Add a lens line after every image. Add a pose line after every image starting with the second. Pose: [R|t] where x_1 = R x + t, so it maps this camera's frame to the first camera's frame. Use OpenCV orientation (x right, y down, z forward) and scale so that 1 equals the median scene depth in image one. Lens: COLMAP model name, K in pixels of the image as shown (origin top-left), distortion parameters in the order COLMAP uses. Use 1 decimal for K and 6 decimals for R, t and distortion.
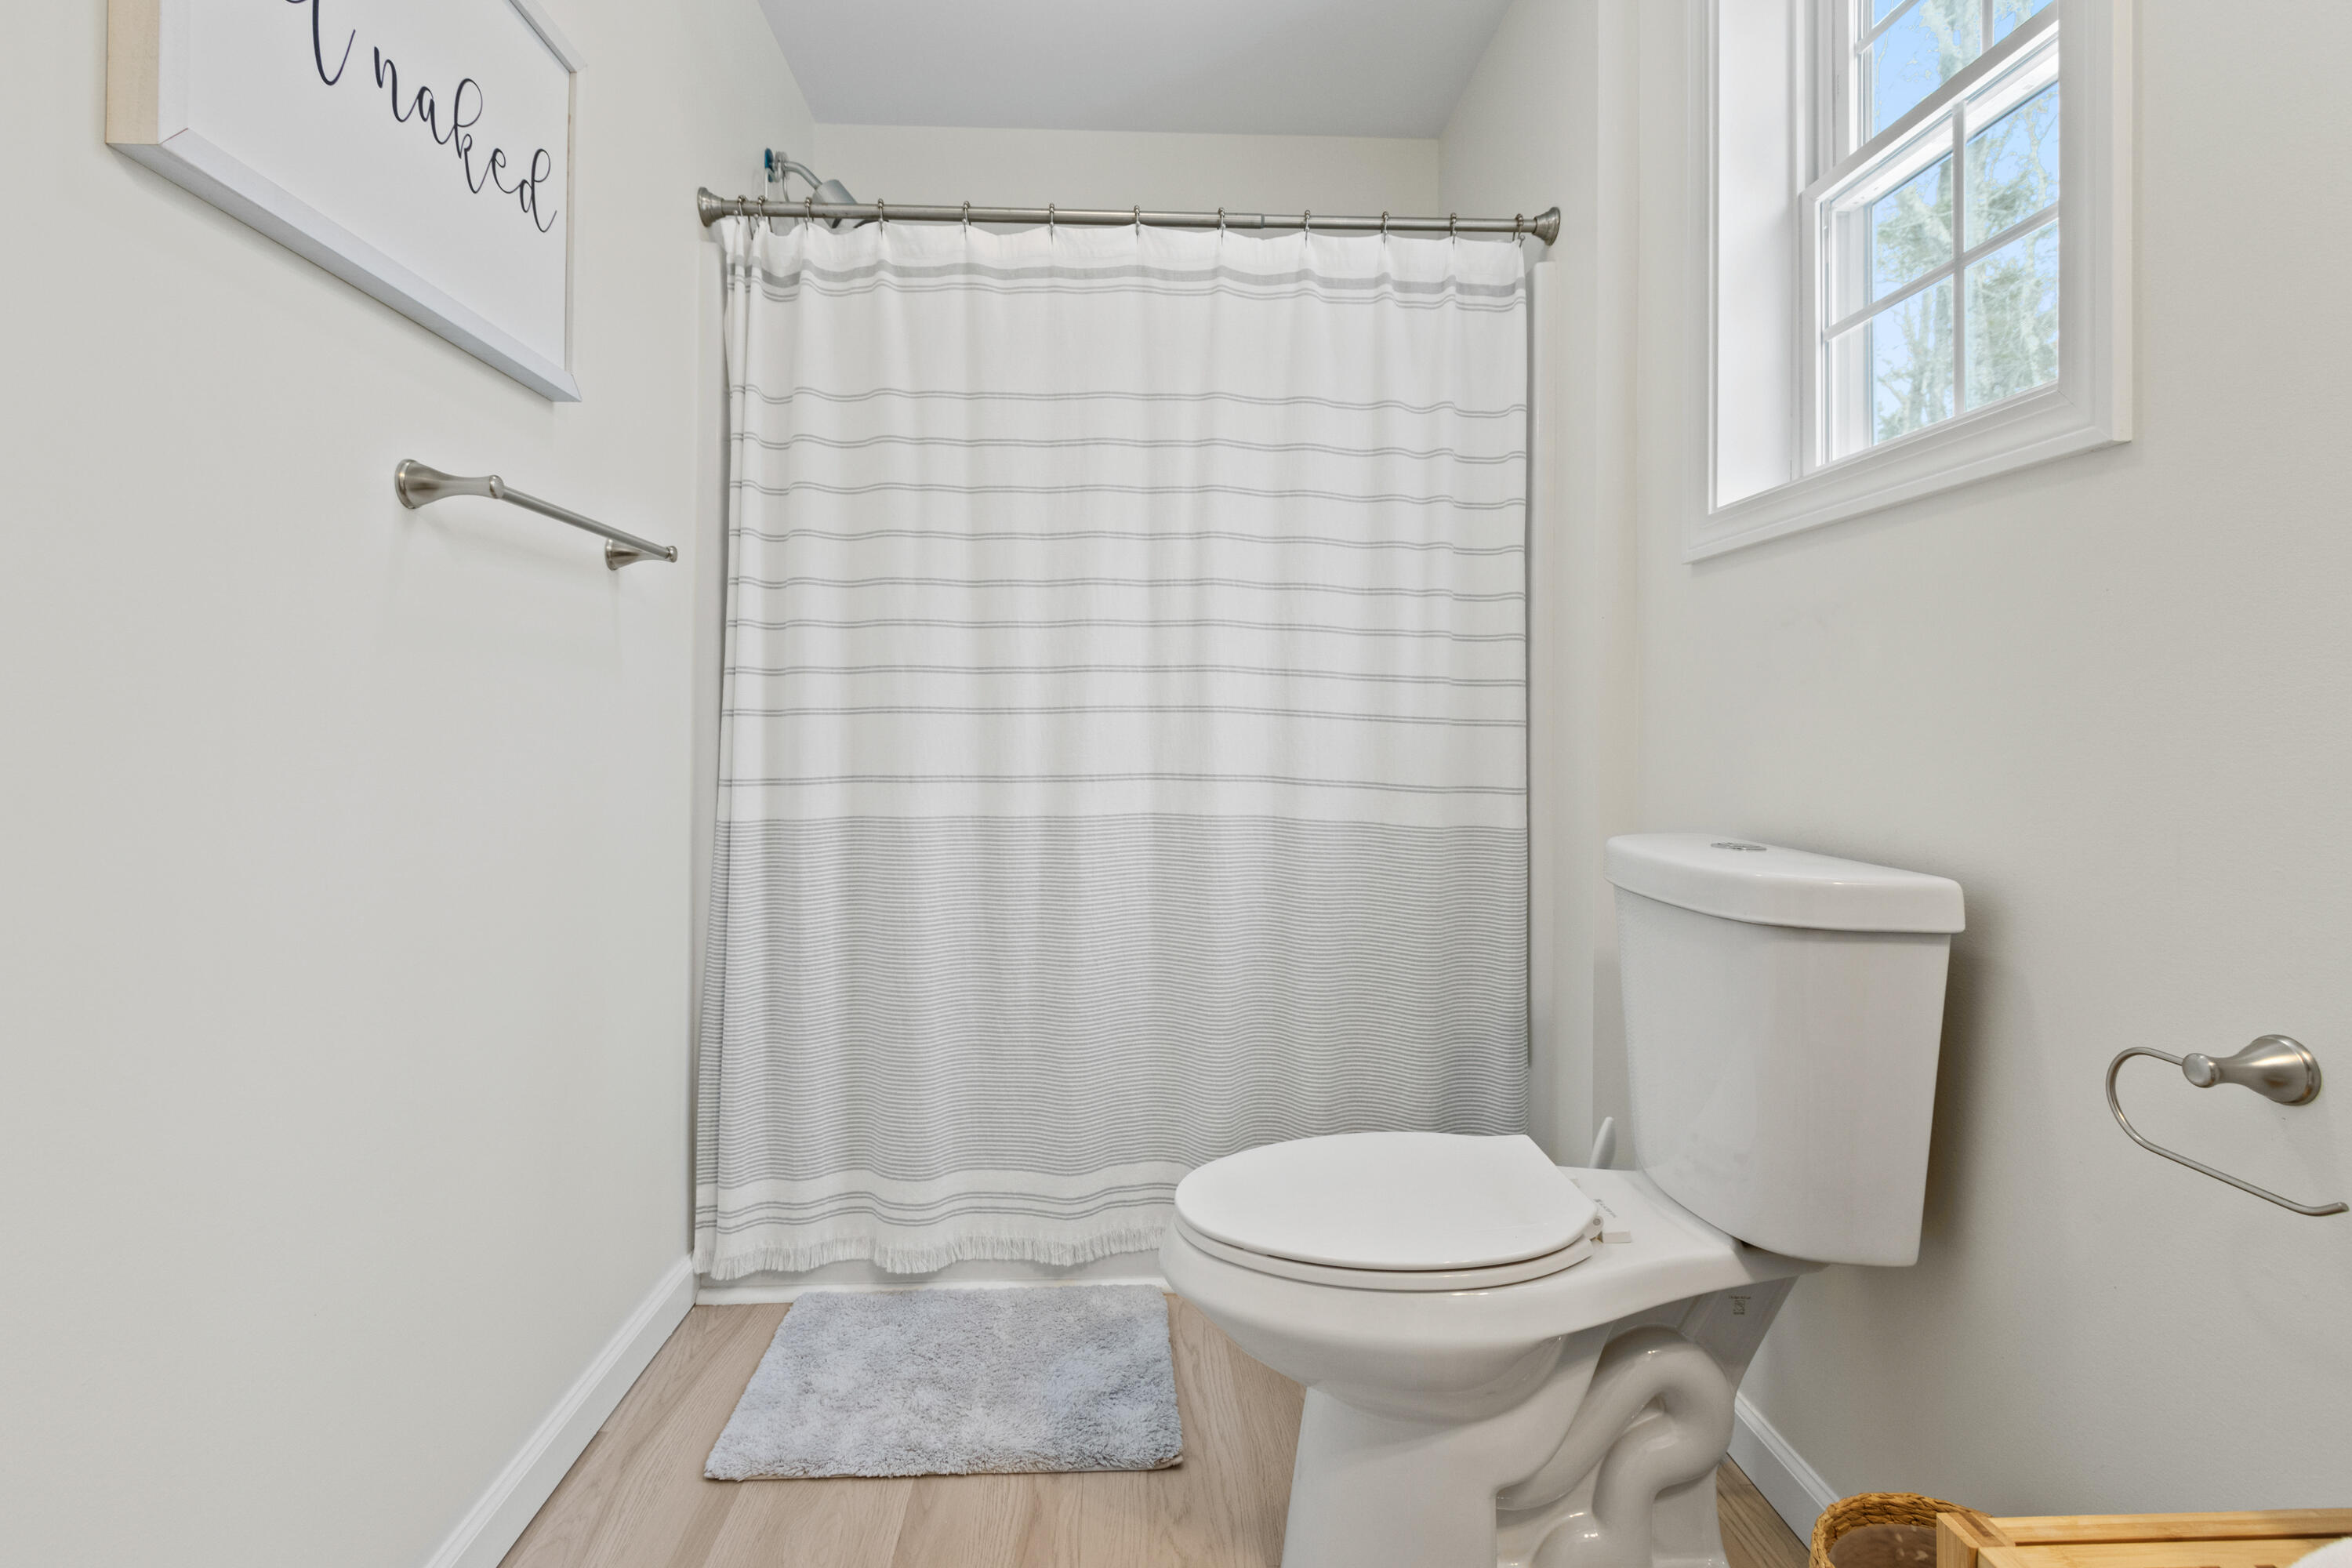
lens RADIAL K [[1102.8, 0, 1165.6], [0, 1102.8, 718.8], [0, 0, 1]] dist [0.002846, -0.008456]
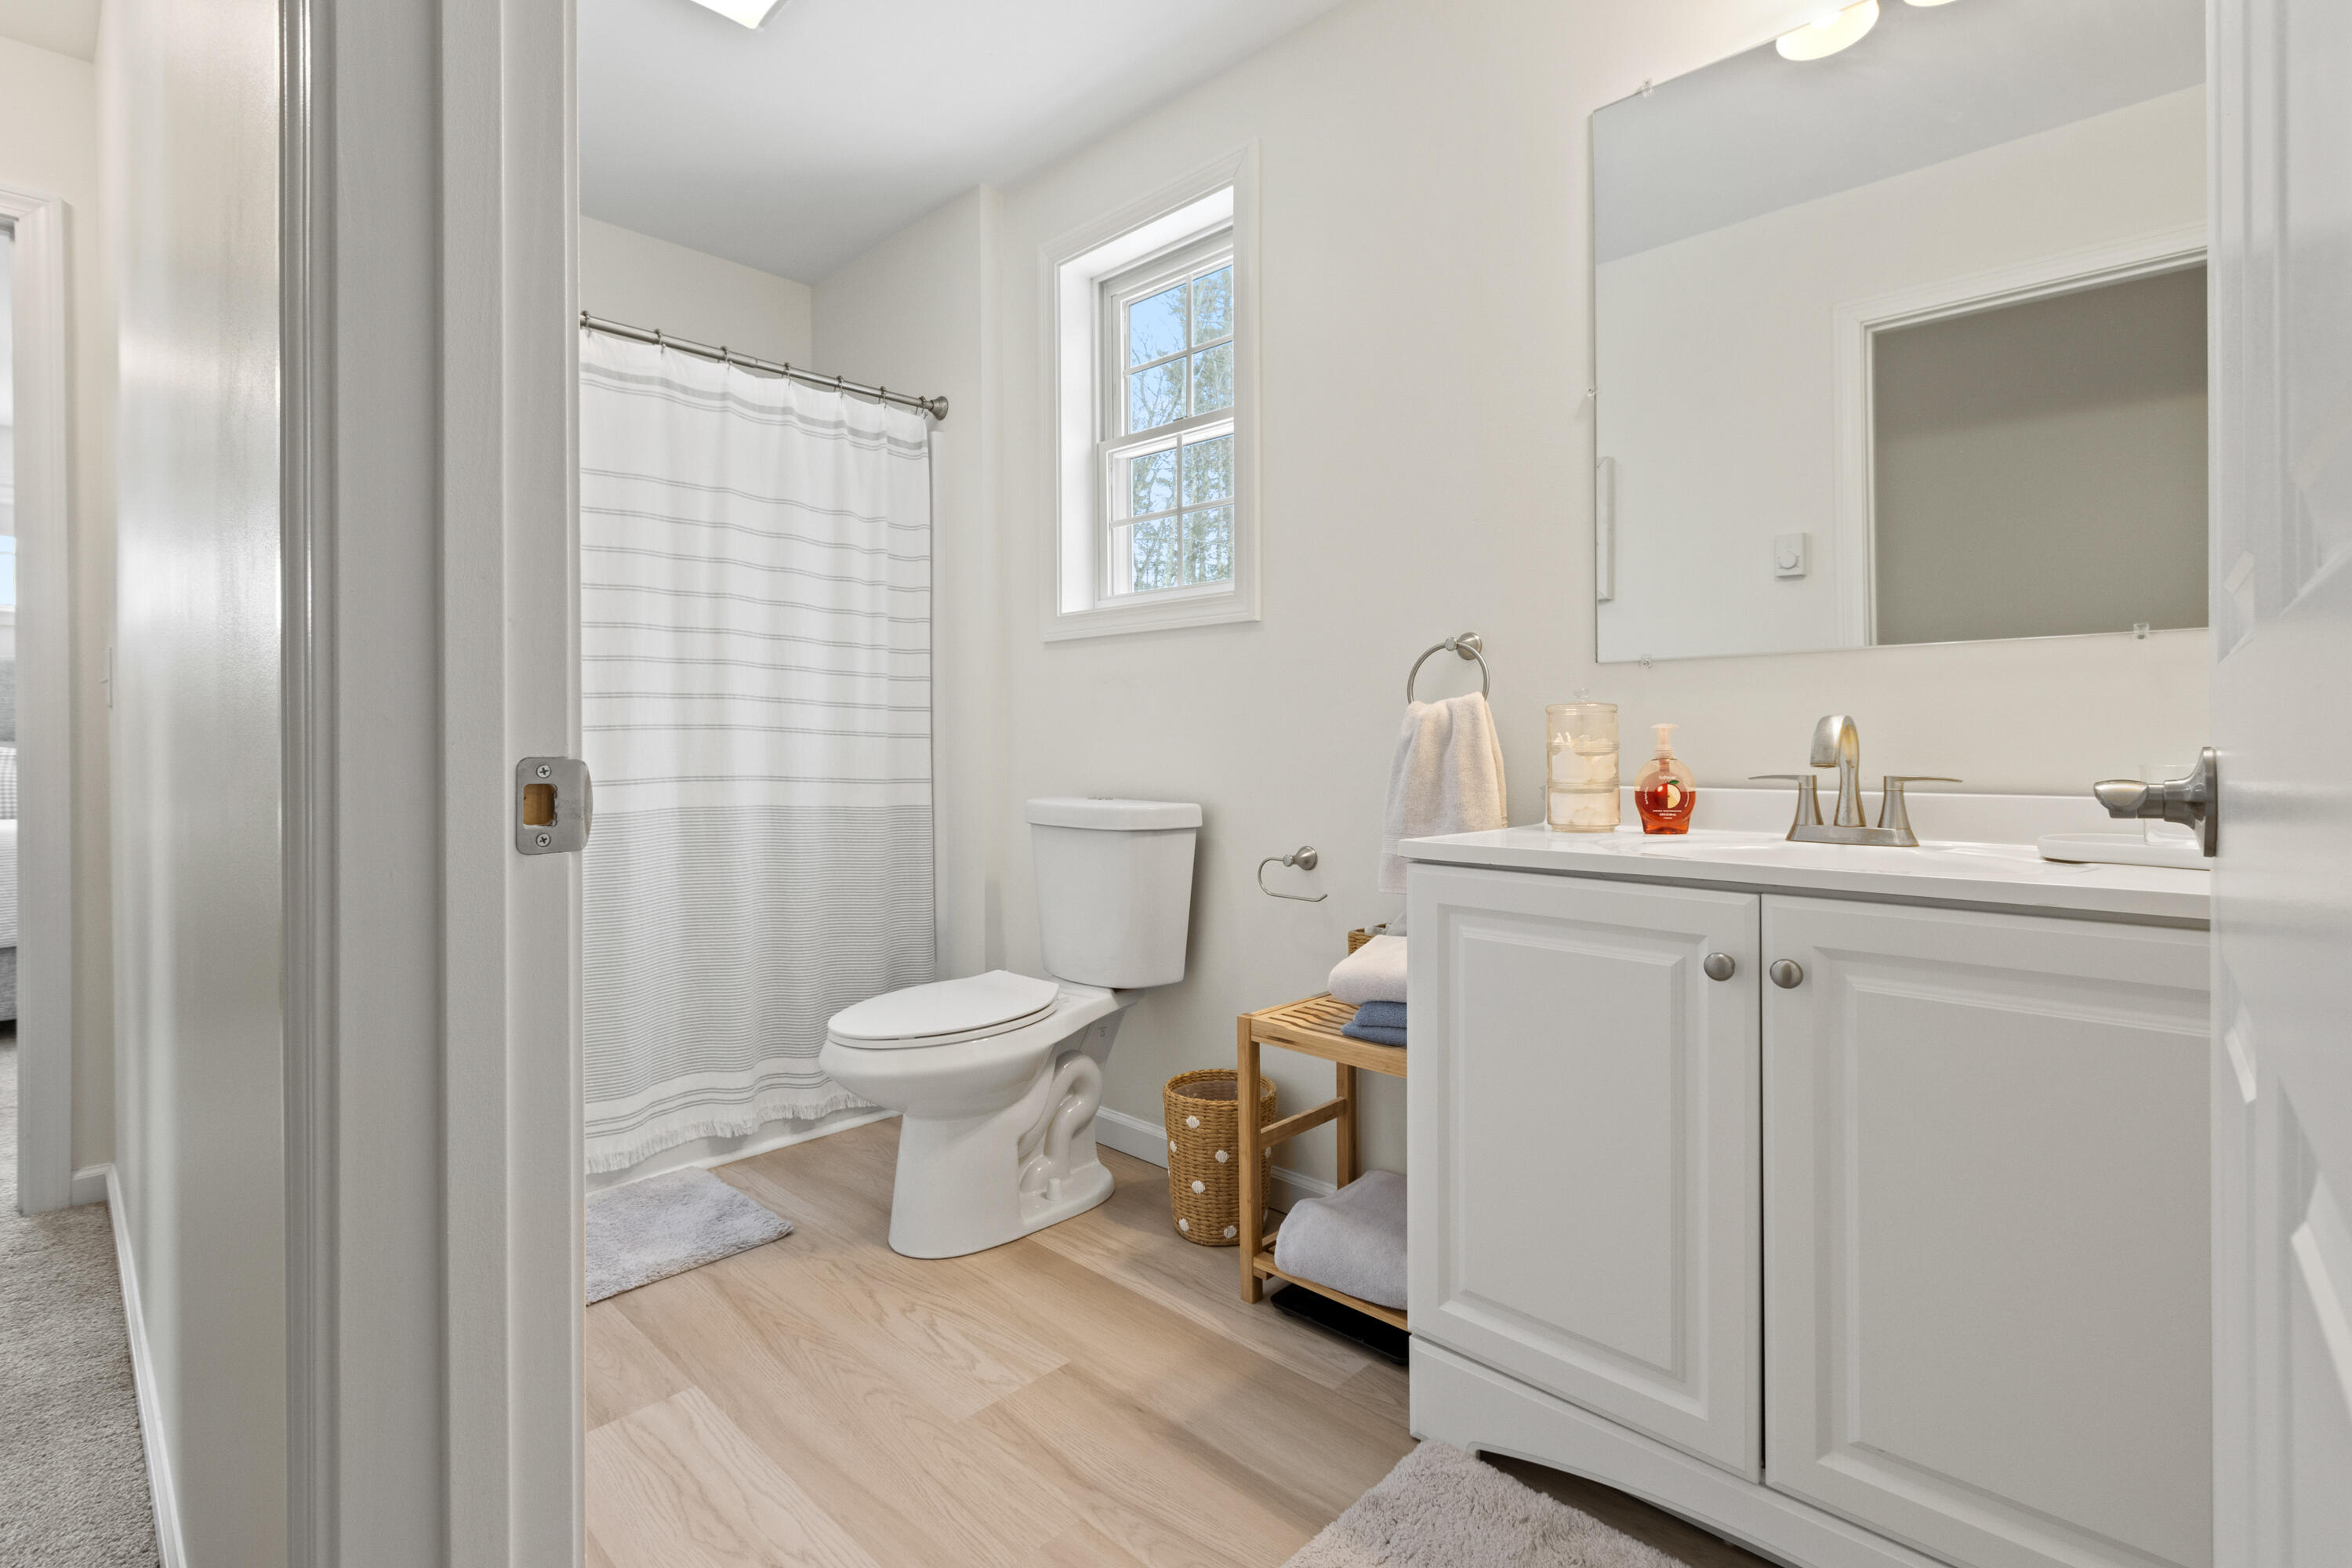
lens RADIAL K [[1113.5, 0, 1166.4], [0, 1113.5, 752.5], [0, 0, 1]] dist [0.004094, 0.000444]
pose [[0.728107, -0.017997, 0.685228, -0.492213], [0.004438, 0.999758, 0.021542, -0.004617], [-0.685449, -0.012644, 0.728010, -0.340203]]
